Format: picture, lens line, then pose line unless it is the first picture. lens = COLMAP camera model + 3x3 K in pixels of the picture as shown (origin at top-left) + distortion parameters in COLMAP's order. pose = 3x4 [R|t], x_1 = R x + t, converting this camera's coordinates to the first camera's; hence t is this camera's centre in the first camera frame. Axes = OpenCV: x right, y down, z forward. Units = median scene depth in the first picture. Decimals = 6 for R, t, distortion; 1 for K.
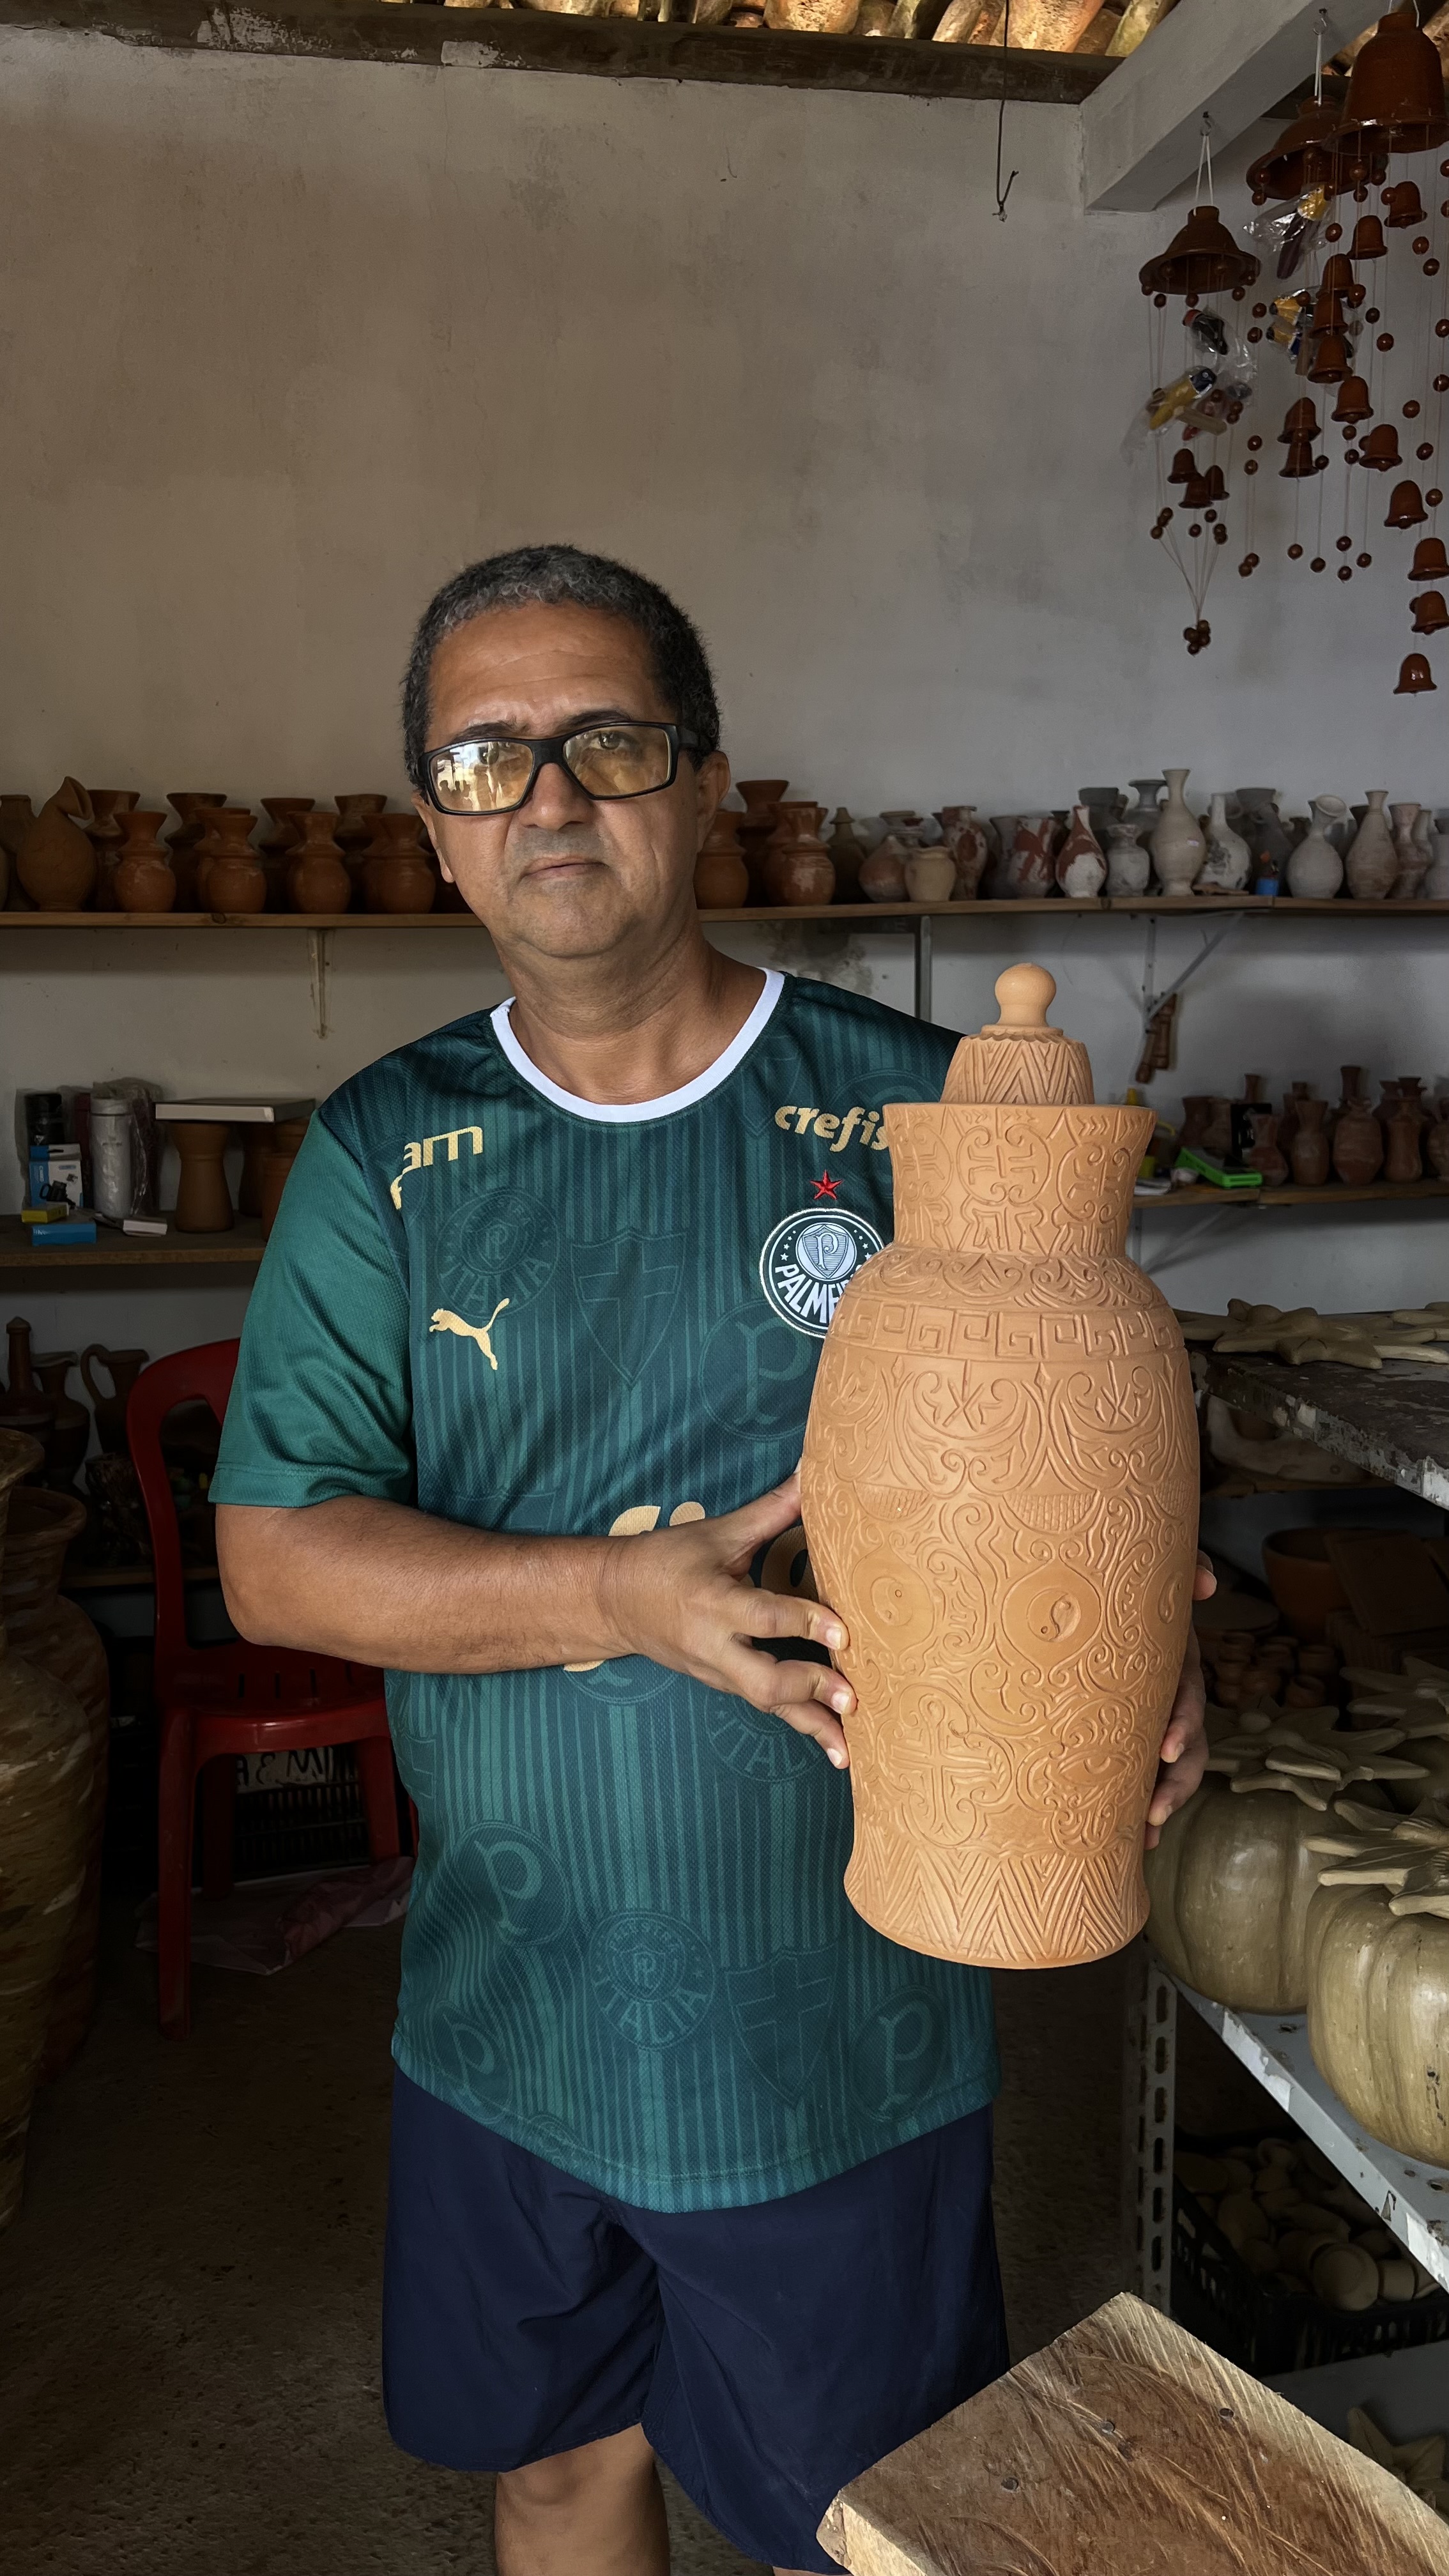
lens RADIAL K [[1984.6, 0, 716.9], [0, 1984.6, 1290.8], [0, 0, 1]] dist [0.057711, -0.051049]
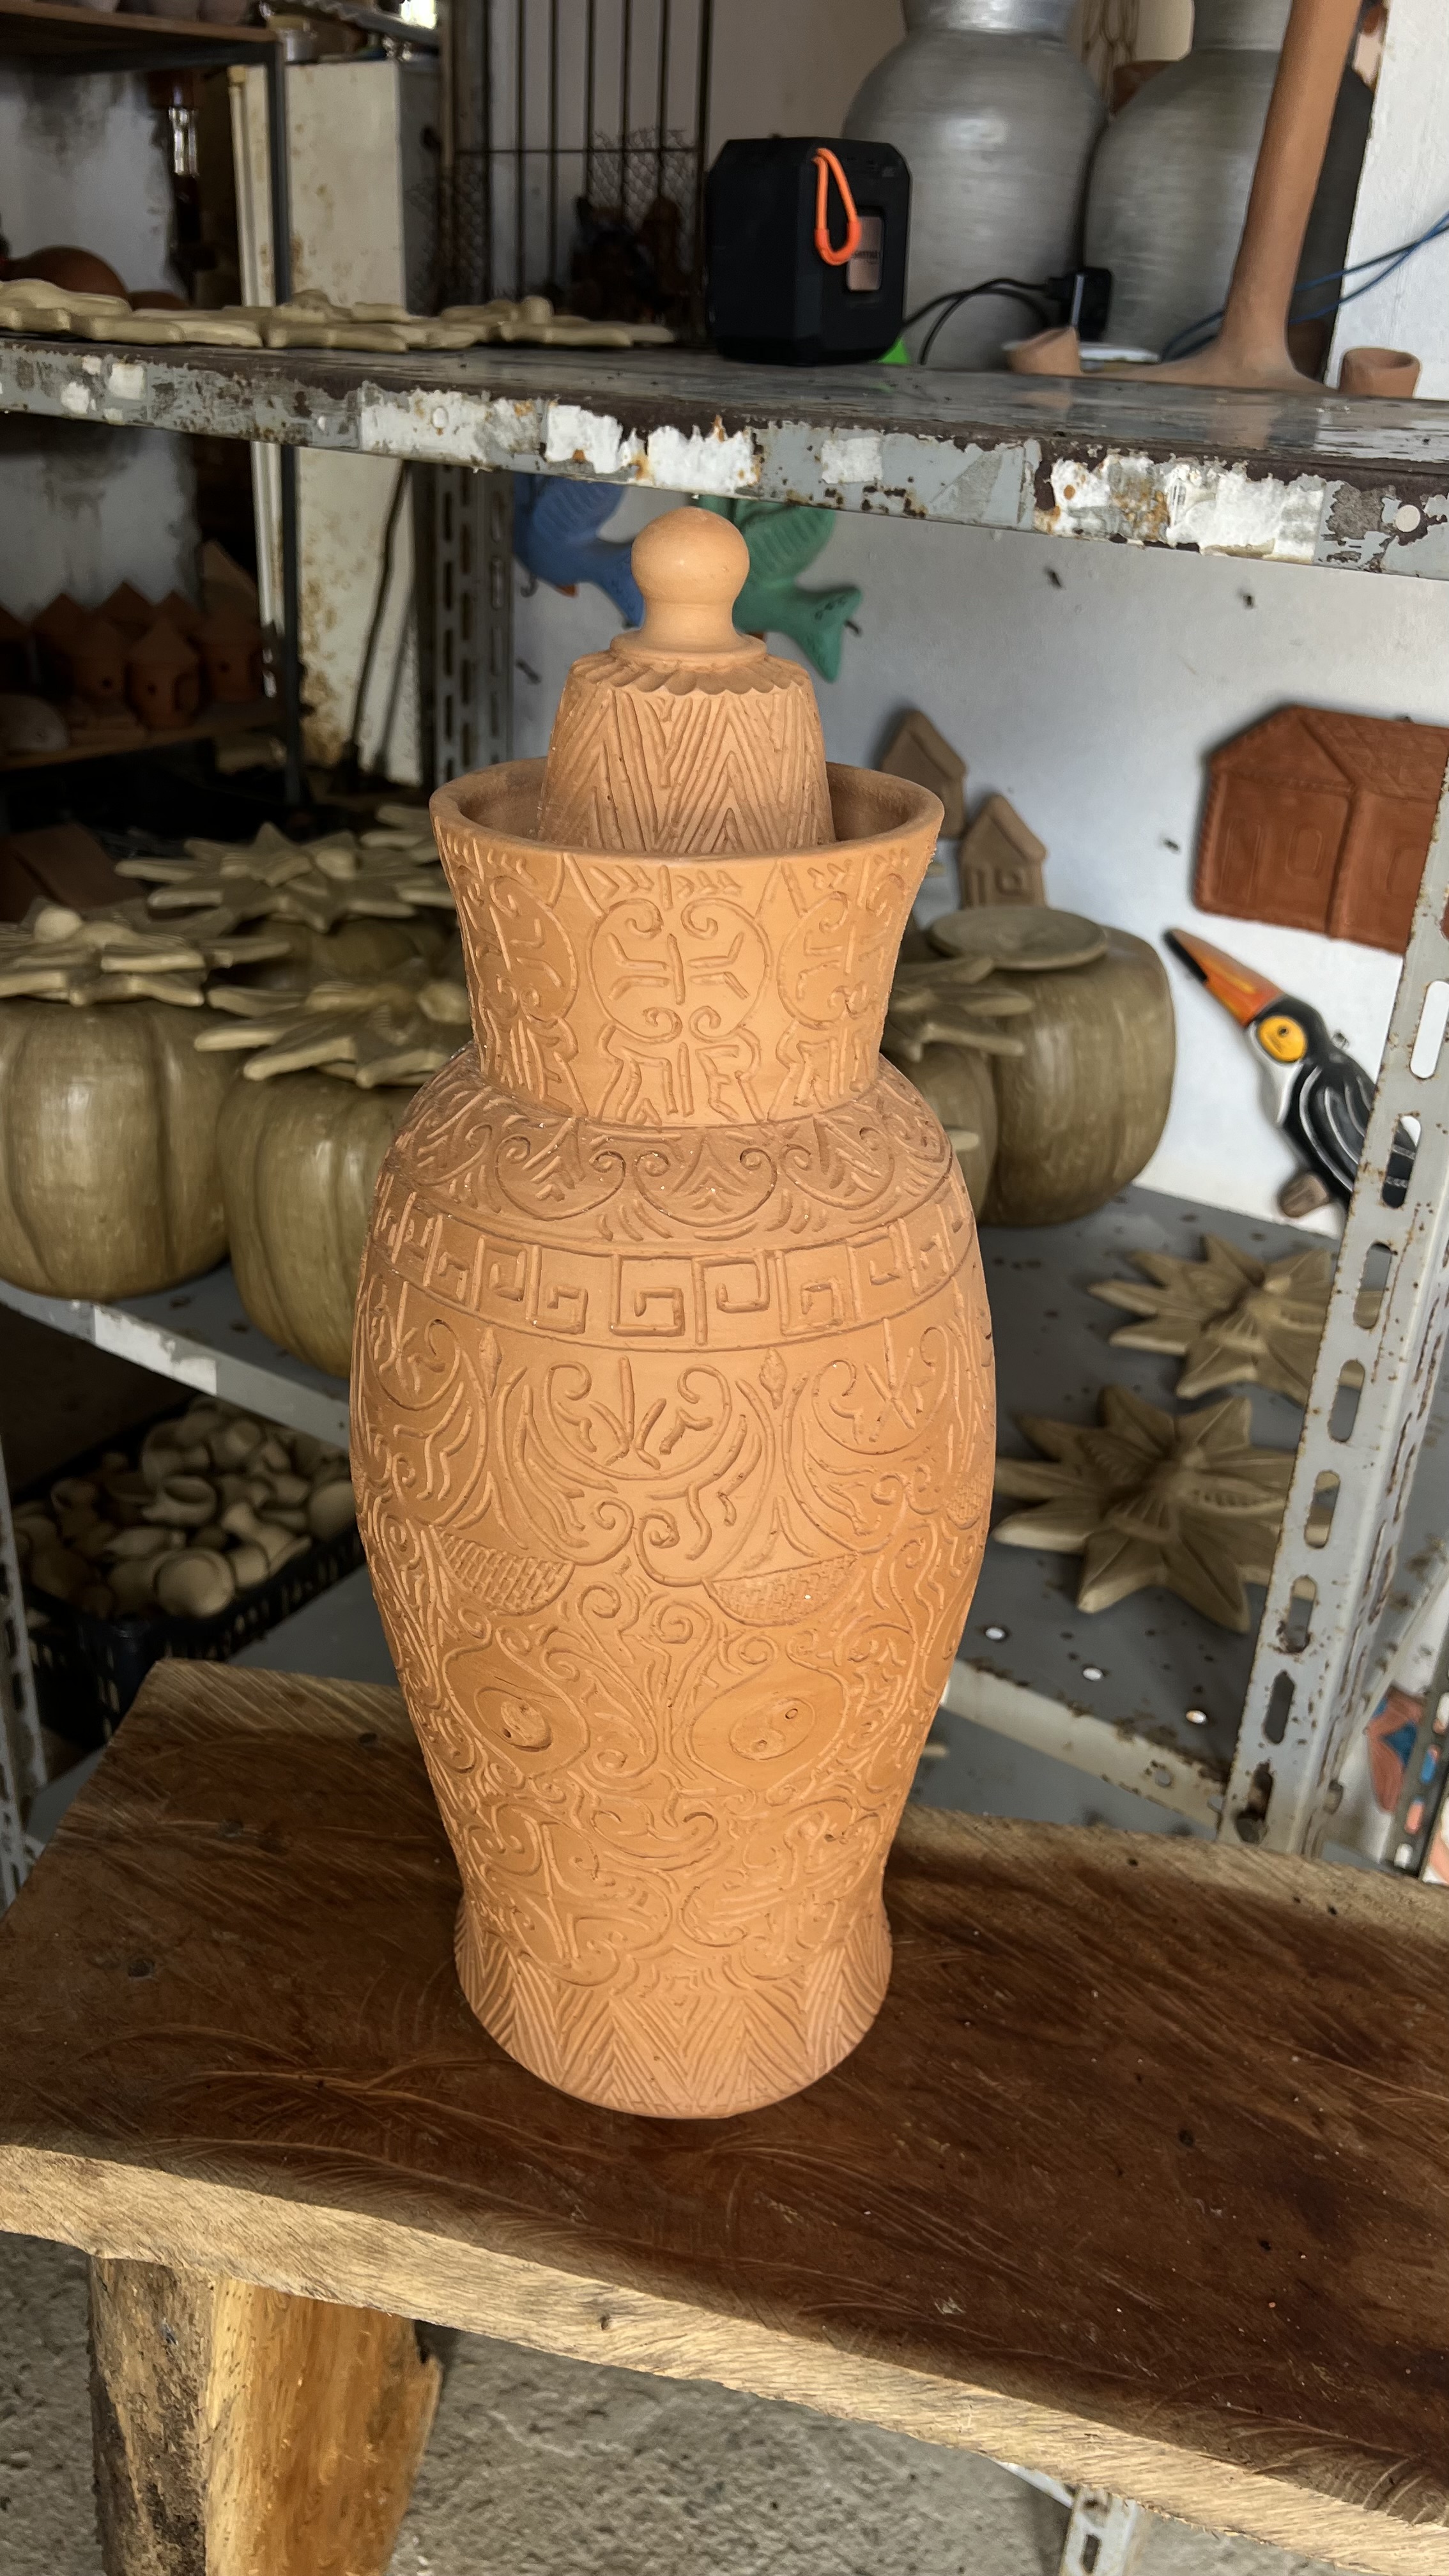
lens RADIAL K [[1984.6, 0, 717.3], [0, 1984.6, 1271.0], [0, 0, 1]] dist [0.057711, -0.051049]
pose [[0.733179, -0.264080, 0.626666, -0.050552], [0.074309, 0.947113, 0.312178, 0.149697], [-0.675963, -0.182316, 0.714027, 0.355102]]
